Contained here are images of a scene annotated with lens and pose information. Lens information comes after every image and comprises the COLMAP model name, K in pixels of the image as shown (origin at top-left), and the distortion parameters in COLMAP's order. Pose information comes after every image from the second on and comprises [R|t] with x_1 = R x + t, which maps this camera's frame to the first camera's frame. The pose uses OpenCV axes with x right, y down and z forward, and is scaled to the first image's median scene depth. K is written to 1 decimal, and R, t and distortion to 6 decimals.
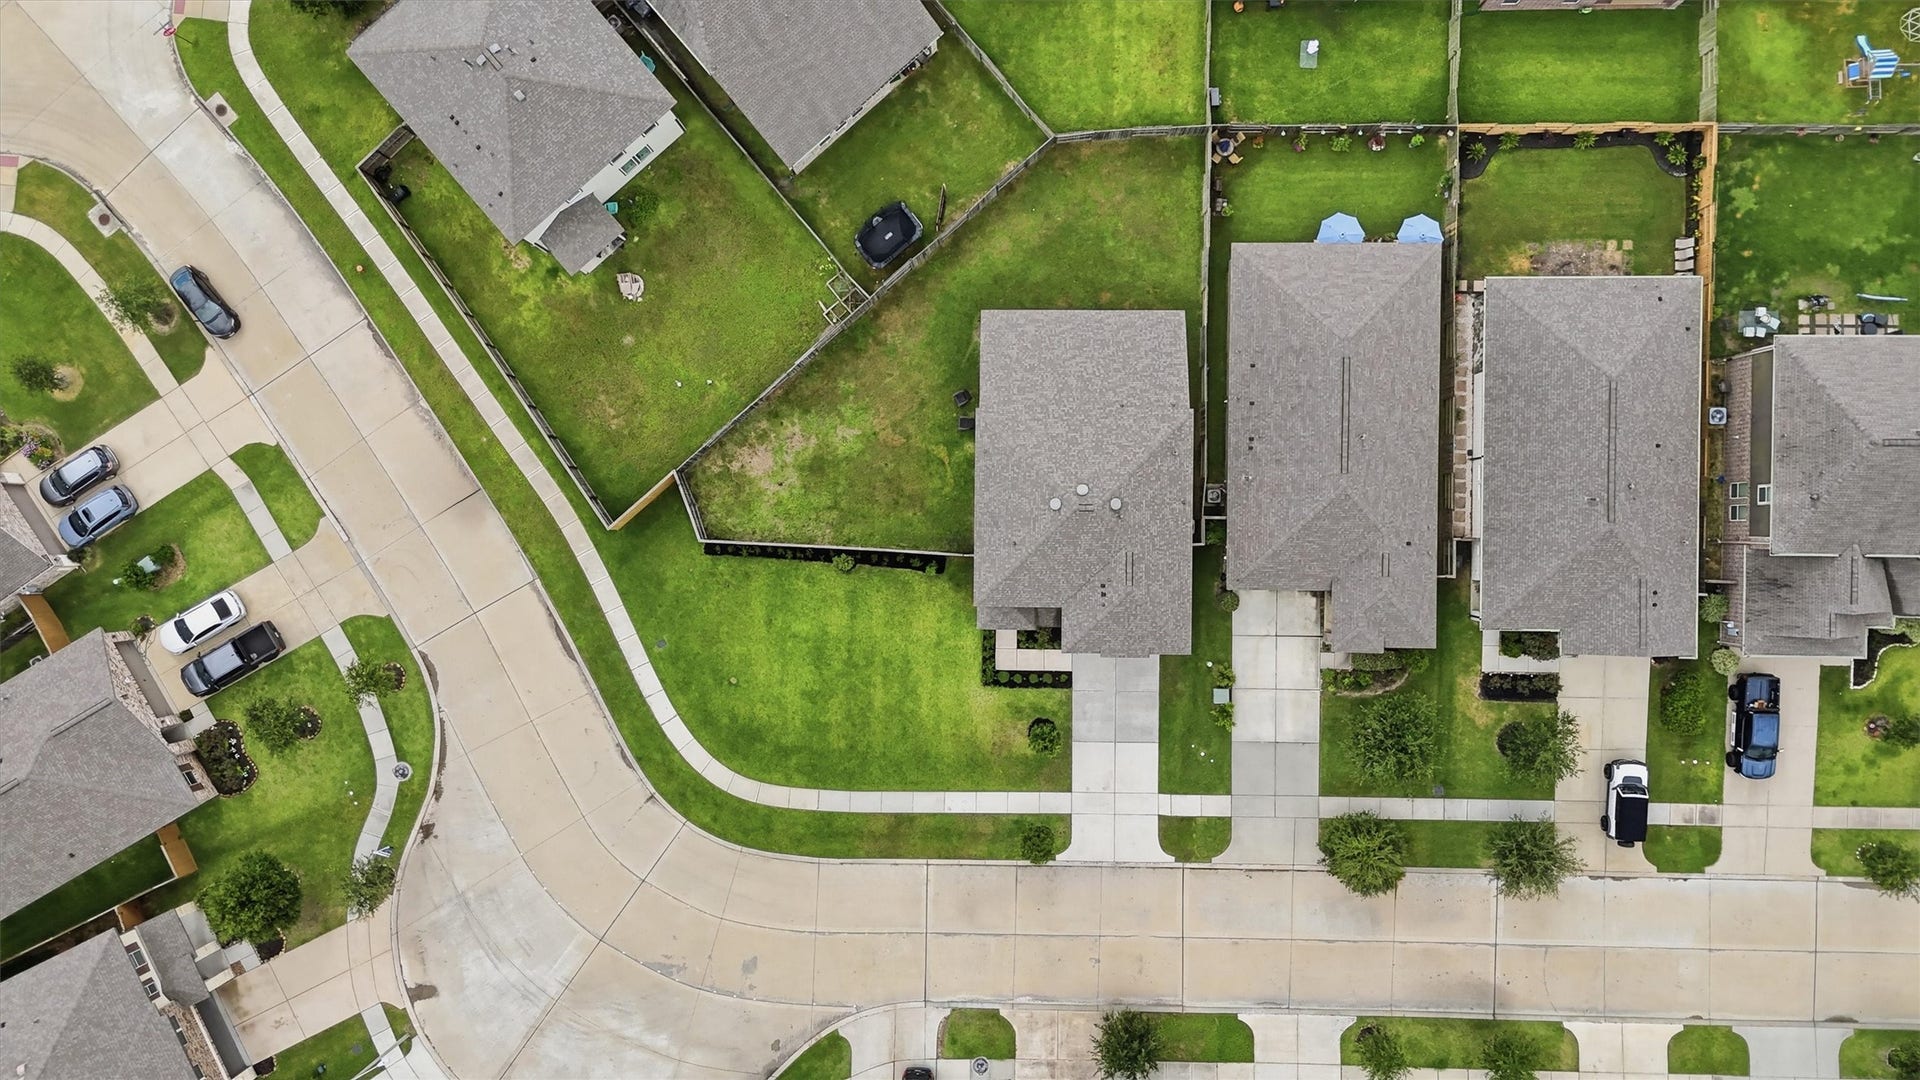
lens RADIAL K [[1421.9, 0, 964.9], [0, 1421.9, 541.4], [0, 0, 1]] dist [0.068177, -0.056612]
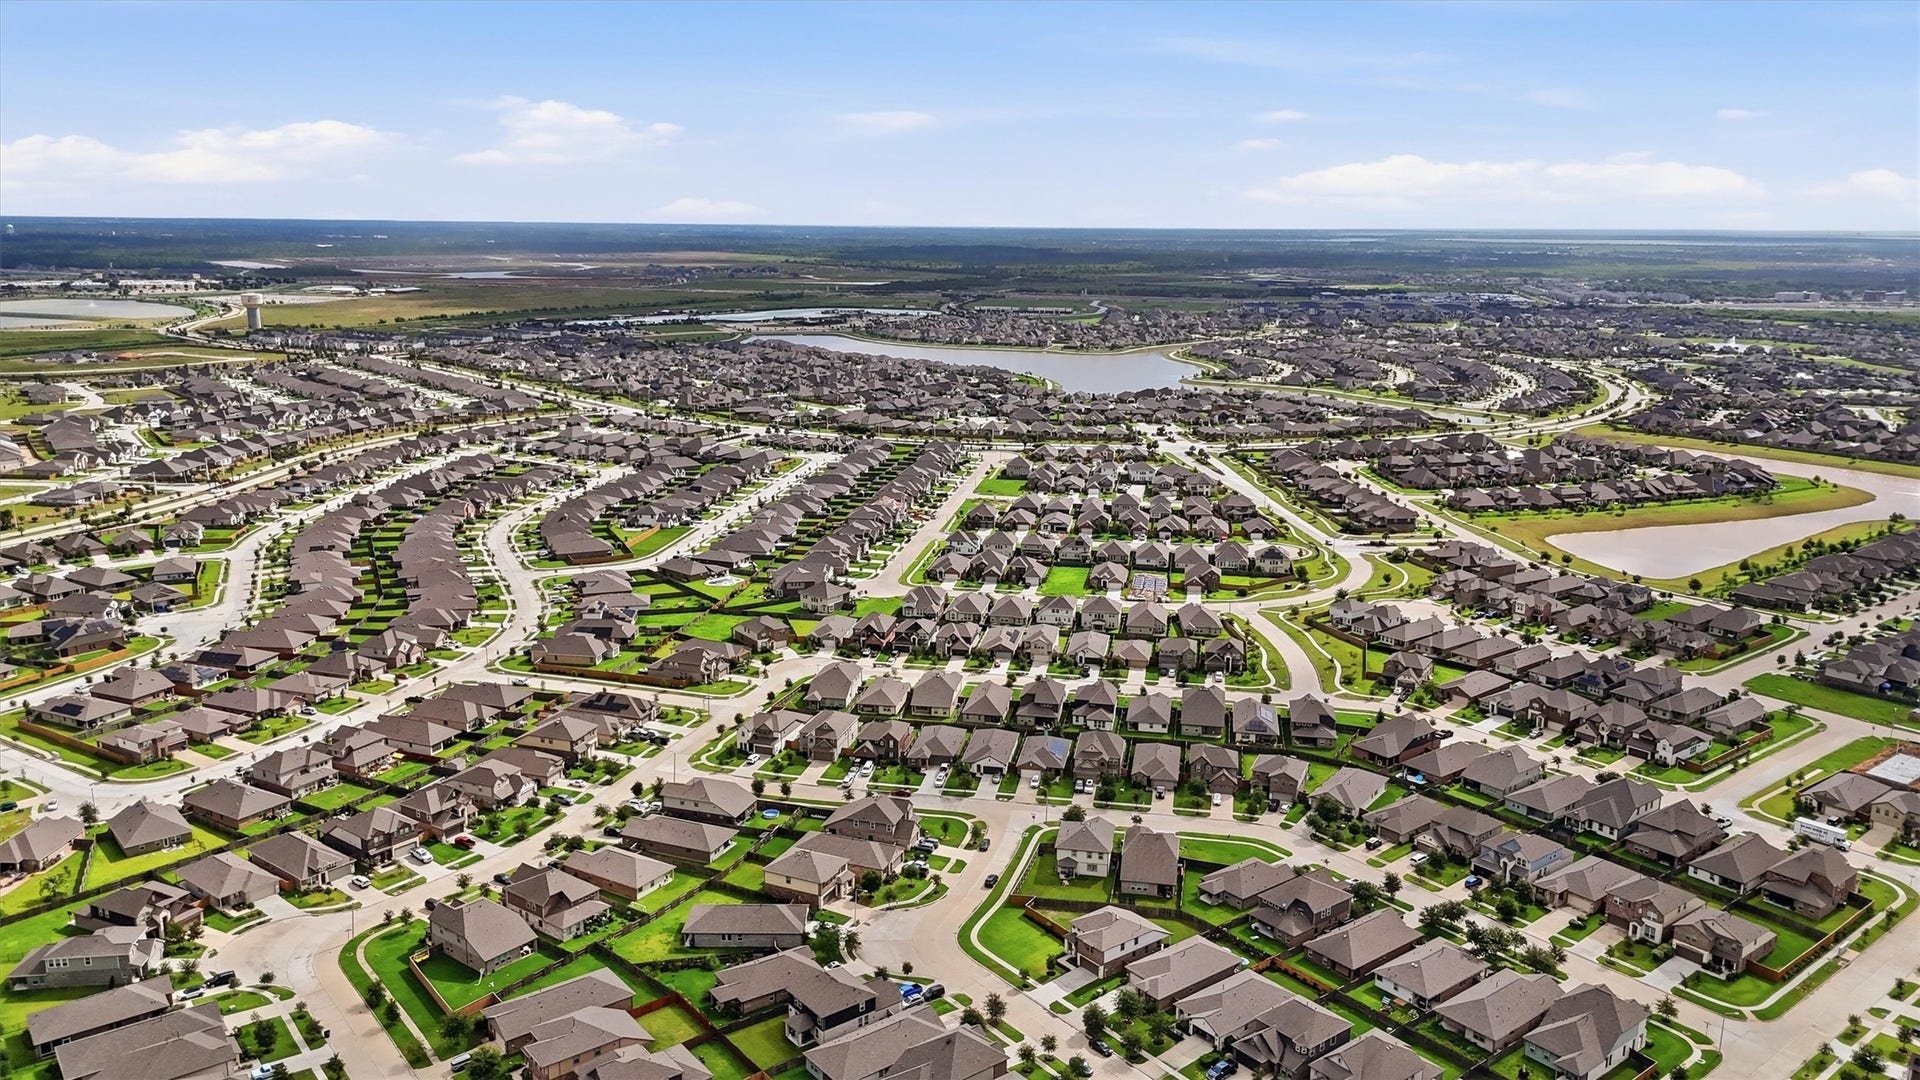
lens RADIAL K [[1421.9, 0, 964.9], [0, 1421.9, 541.4], [0, 0, 1]] dist [0.068177, -0.056612]
pose [[0.622540, 0.200009, -0.756598, 2.001082], [-0.781765, 0.114617, -0.612948, 1.992508], [-0.035877, 0.973067, 0.227714, -0.552422]]
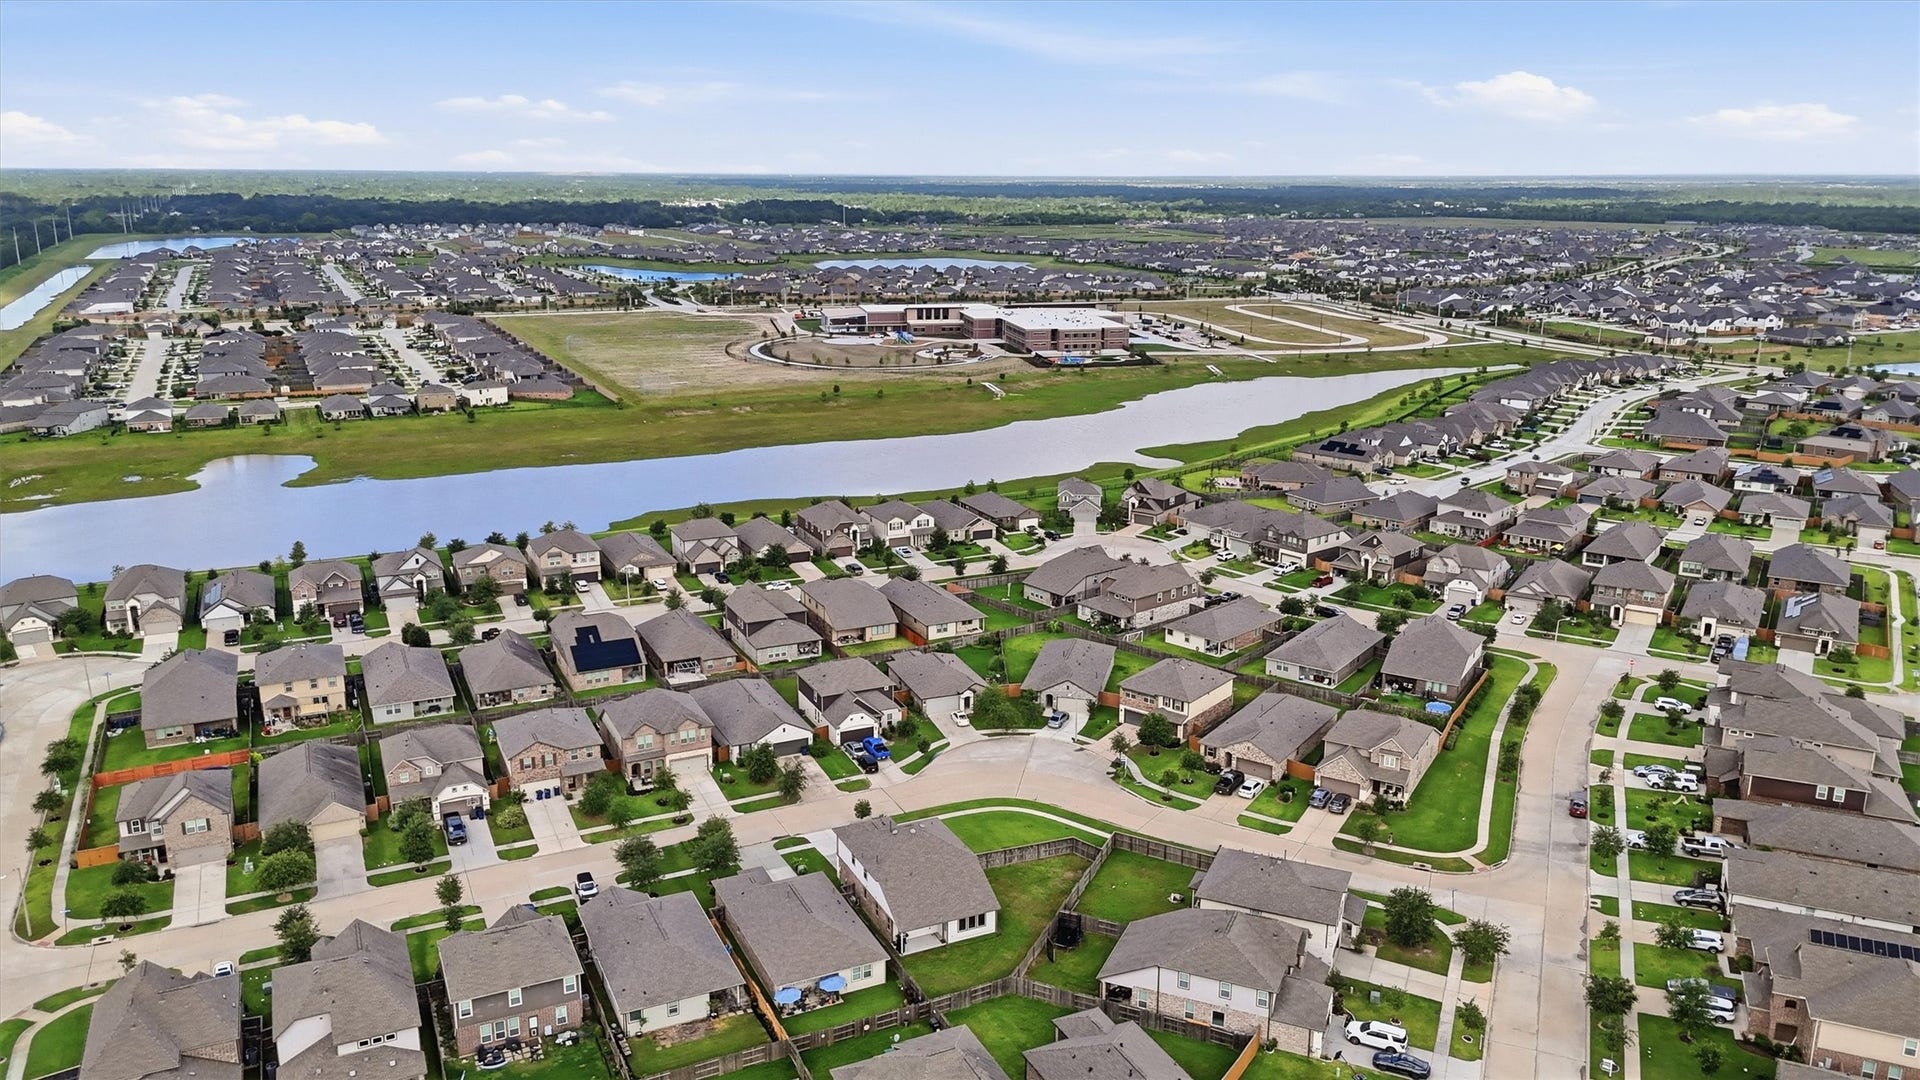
lens RADIAL K [[1421.9, 0, 964.9], [0, 1421.9, 541.4], [0, 0, 1]] dist [0.068177, -0.056612]
pose [[-0.896935, 0.132704, -0.421778, 0.730154], [-0.441893, -0.235785, 0.865526, -1.548375], [0.015410, 0.962702, 0.270125, 0.047482]]
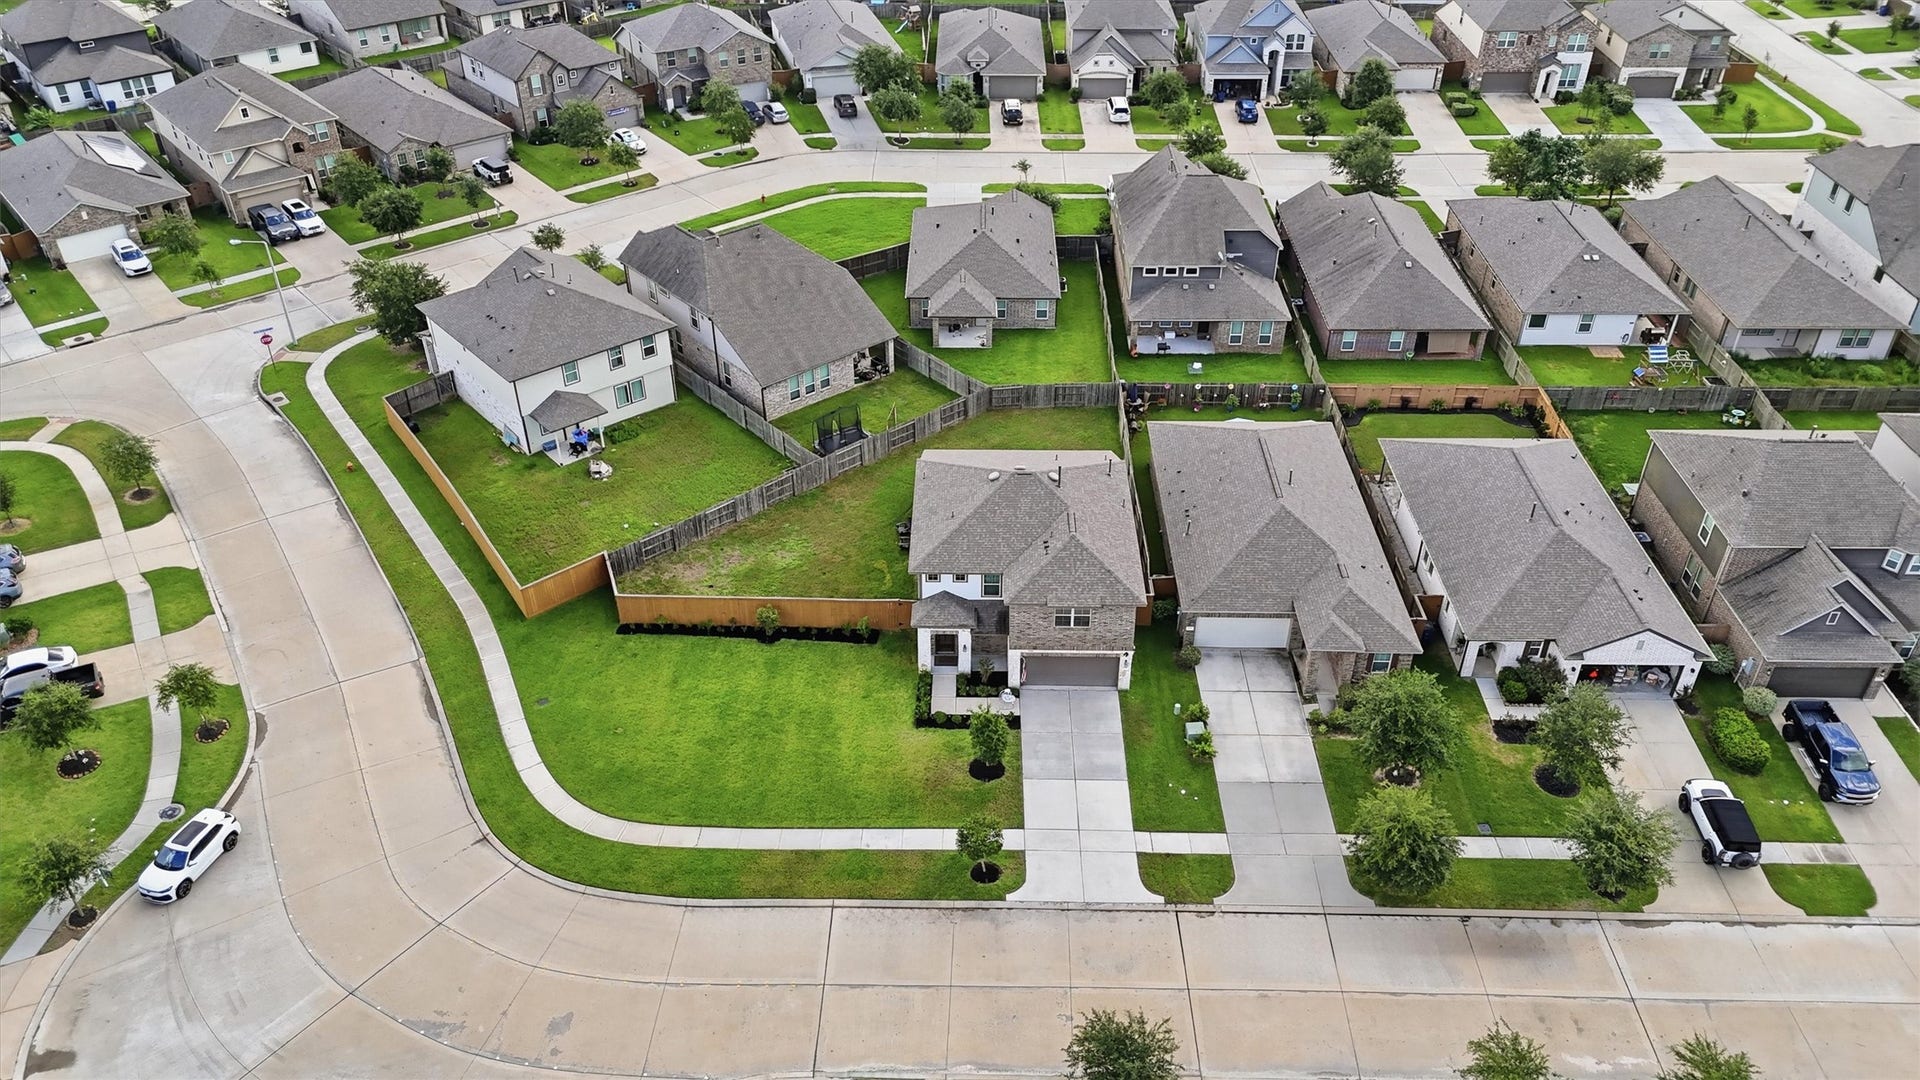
lens RADIAL K [[1421.9, 0, 964.9], [0, 1421.9, 541.4], [0, 0, 1]] dist [0.068177, -0.056612]
pose [[0.999627, 0.023509, 0.013880, 0.027627], [-0.002010, 0.570426, -0.821347, 0.733196], [-0.027227, 0.821012, 0.570261, 0.421201]]
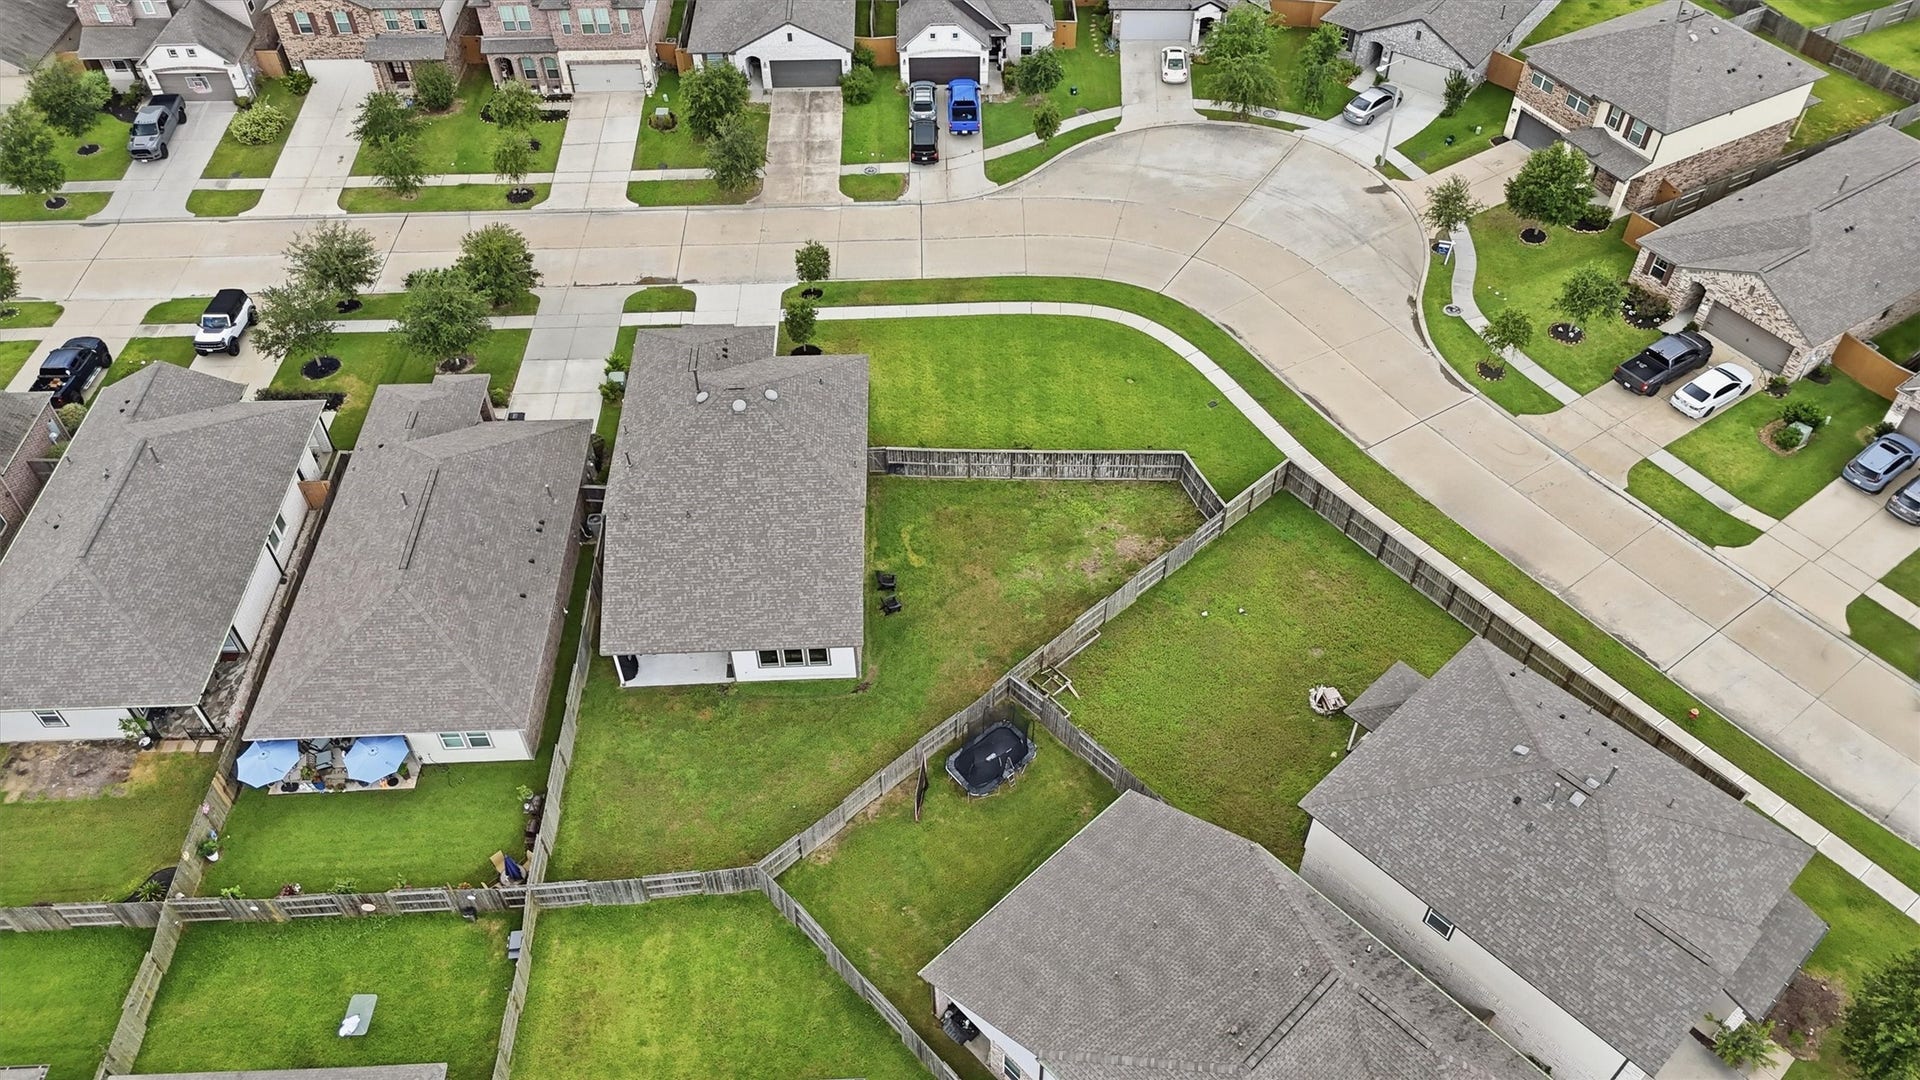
lens RADIAL K [[1421.9, 0, 964.9], [0, 1421.9, 541.4], [0, 0, 1]] dist [0.068177, -0.056612]
pose [[-0.998443, 0.055351, -0.006873, -0.040040], [-0.045207, -0.730916, 0.680969, -0.624060], [0.032669, 0.680219, 0.732280, 0.376782]]
